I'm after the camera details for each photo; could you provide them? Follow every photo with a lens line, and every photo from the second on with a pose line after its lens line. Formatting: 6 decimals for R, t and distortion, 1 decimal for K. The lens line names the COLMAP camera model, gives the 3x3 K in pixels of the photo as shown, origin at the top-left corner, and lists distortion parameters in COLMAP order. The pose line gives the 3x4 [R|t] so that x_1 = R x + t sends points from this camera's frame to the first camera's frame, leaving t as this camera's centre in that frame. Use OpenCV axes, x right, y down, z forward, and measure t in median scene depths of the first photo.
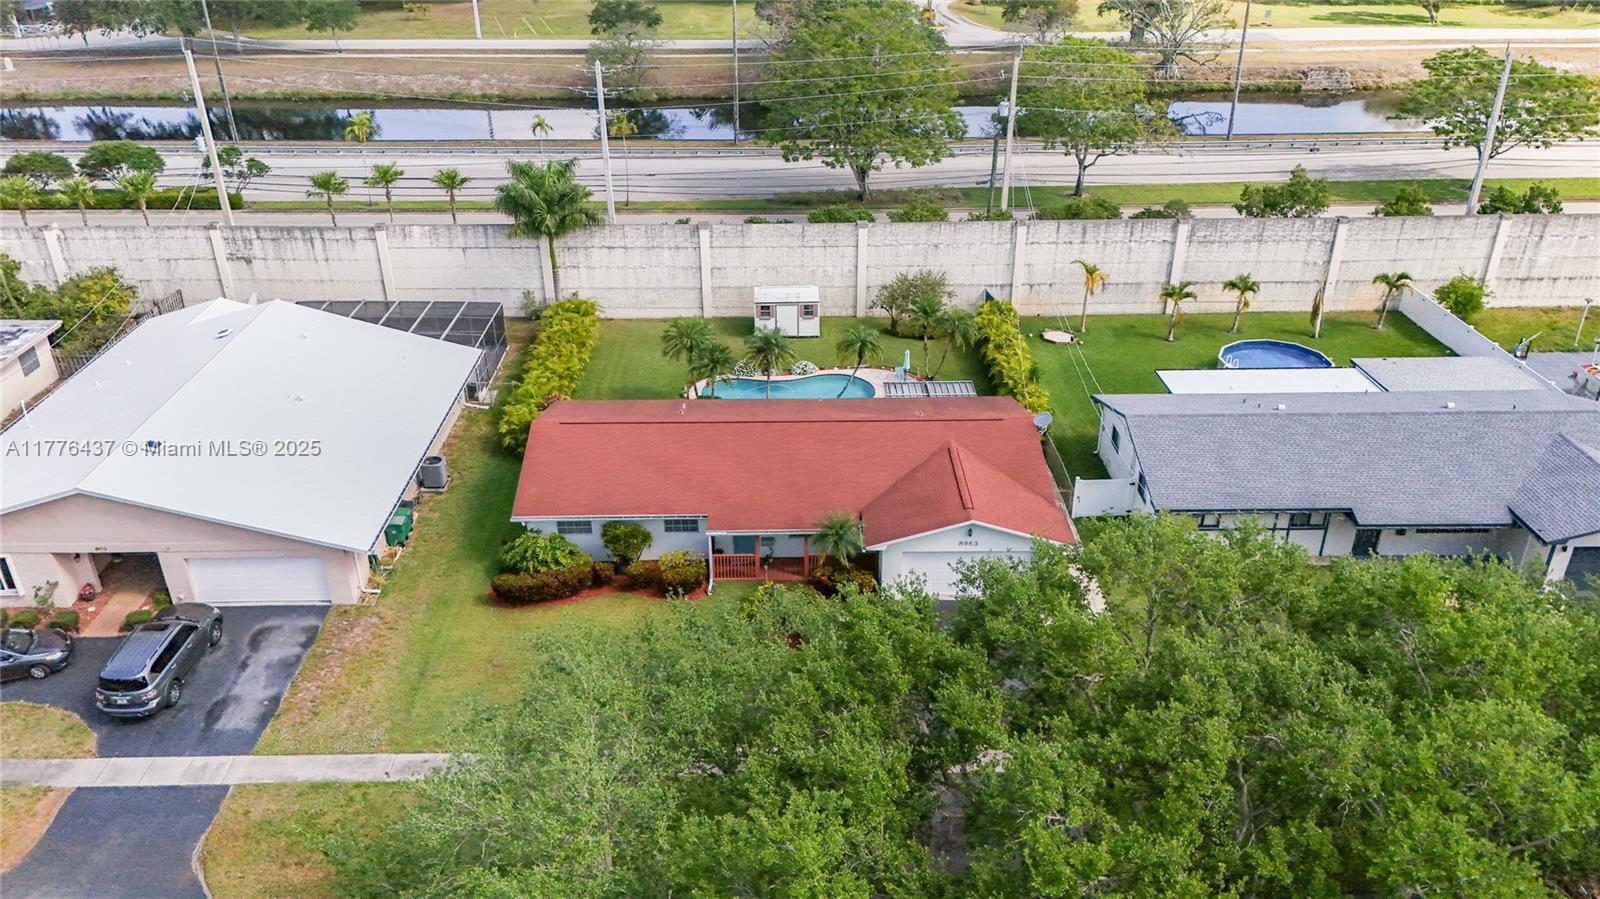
lens RADIAL K [[1183.8, 0, 800.0], [0, 1183.8, 449.5], [0, 0, 1]] dist [0.108521, -0.135585]
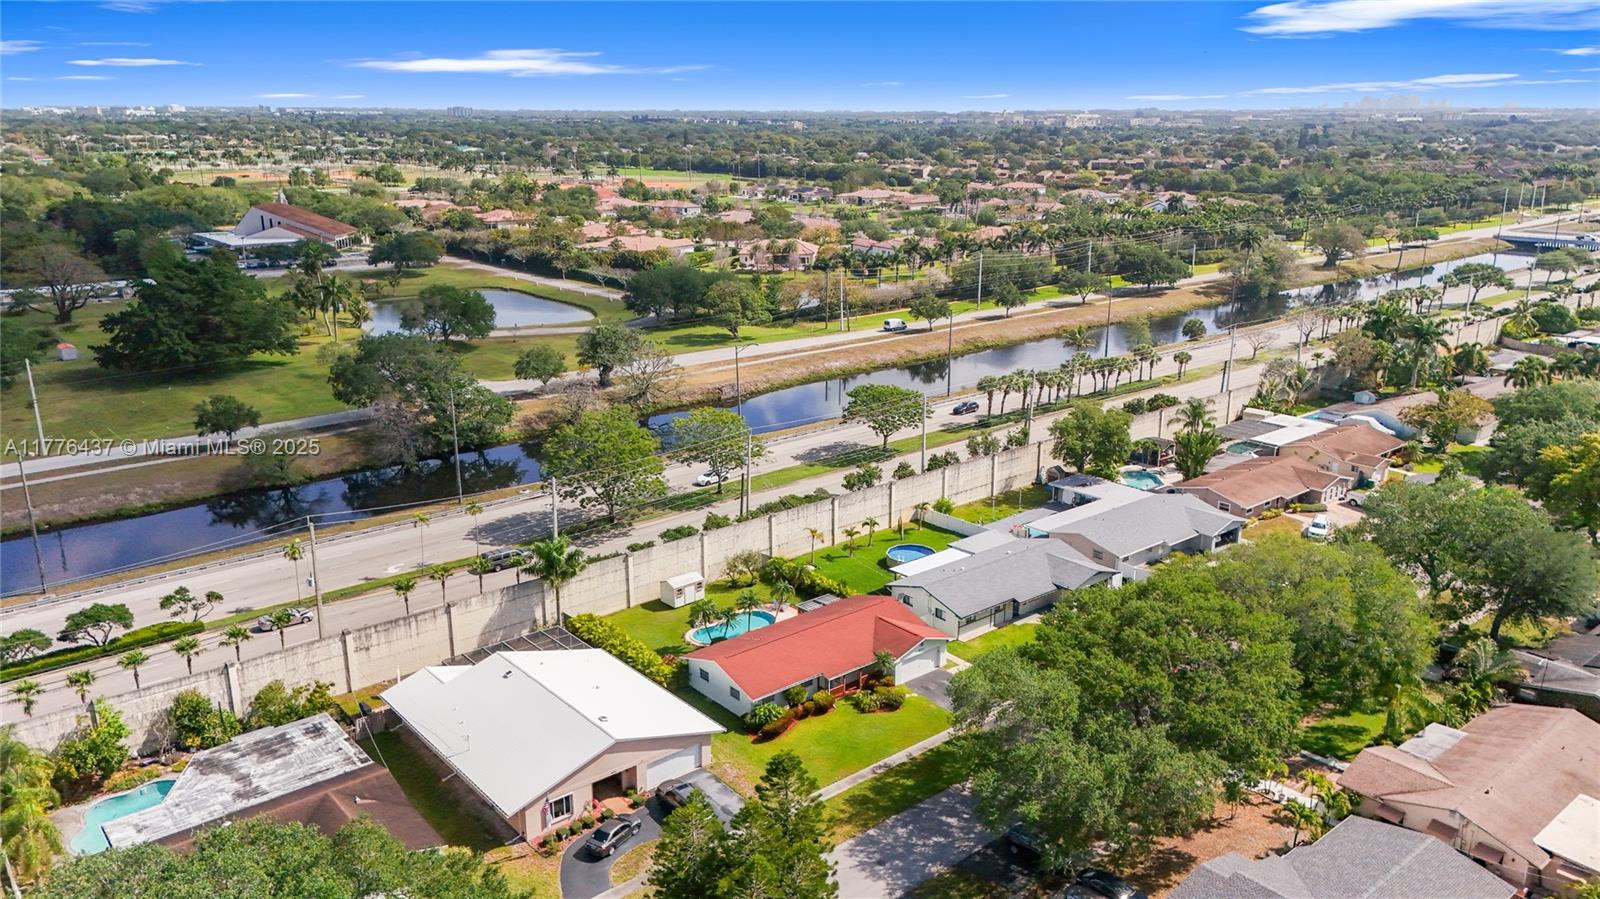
lens RADIAL K [[1183.8, 0, 800.0], [0, 1183.8, 449.5], [0, 0, 1]] dist [0.108521, -0.135585]
pose [[0.773028, -0.172326, 0.610517, -0.930283], [0.293399, 0.950400, -0.103235, -0.082813], [-0.562446, 0.258929, 0.785246, -0.544608]]
